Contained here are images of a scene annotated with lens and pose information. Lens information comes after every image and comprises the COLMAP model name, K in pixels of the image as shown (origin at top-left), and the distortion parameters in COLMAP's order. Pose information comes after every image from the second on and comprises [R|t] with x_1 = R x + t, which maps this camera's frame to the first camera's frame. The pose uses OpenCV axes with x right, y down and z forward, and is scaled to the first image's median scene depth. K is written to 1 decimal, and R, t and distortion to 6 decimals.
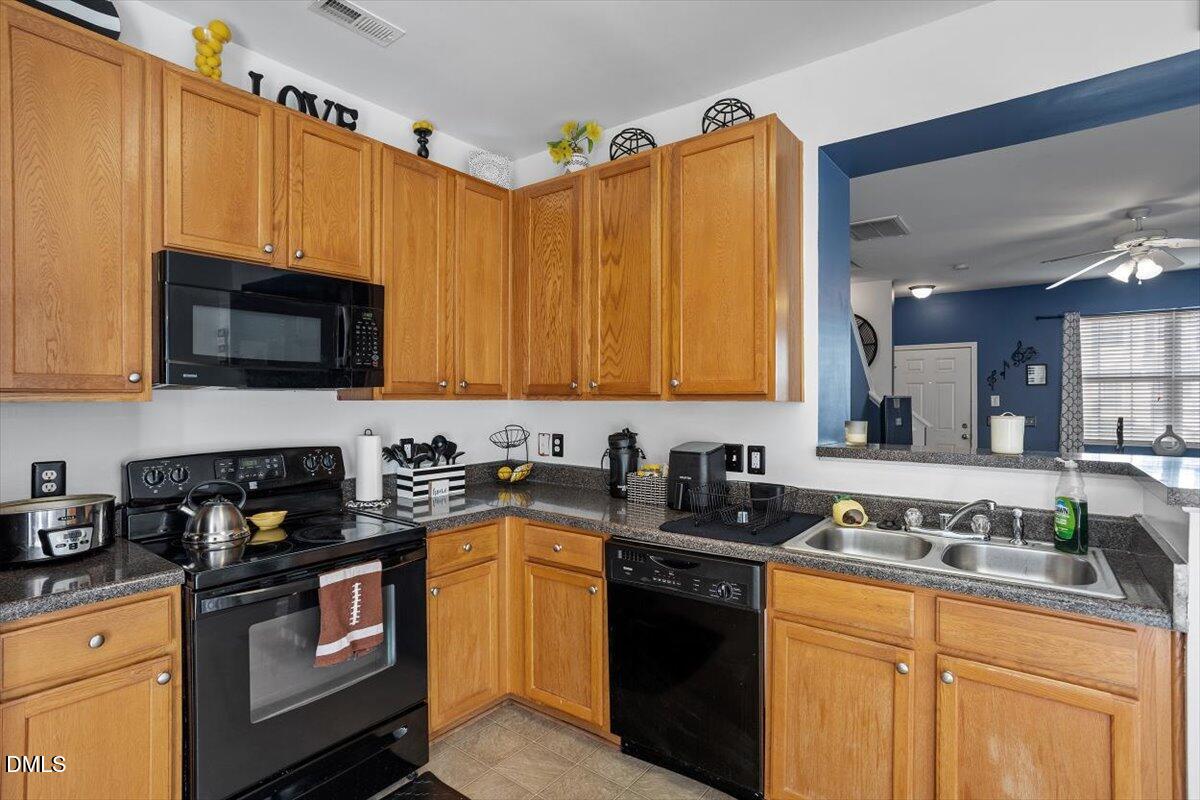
lens RADIAL K [[585.2, 0, 593.1], [0, 585.2, 402.2], [0, 0, 1]] dist [-0.052764, 0.028047]
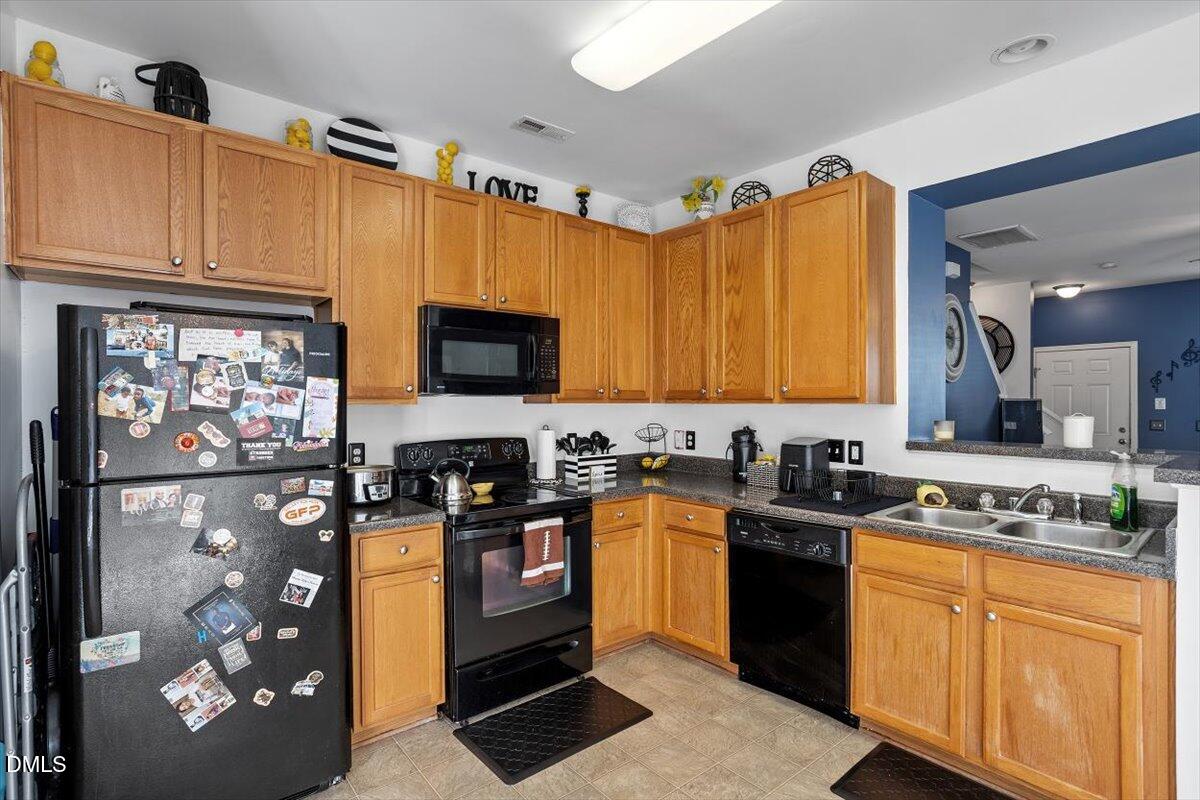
lens RADIAL K [[585.2, 0, 595.7], [0, 585.2, 405.0], [0, 0, 1]] dist [-0.052764, 0.028047]
pose [[0.975073, -0.001079, -0.221882, 0.023491], [0.000656, 0.999998, -0.001983, 0.002986], [0.221884, 0.001789, 0.975071, -0.310633]]
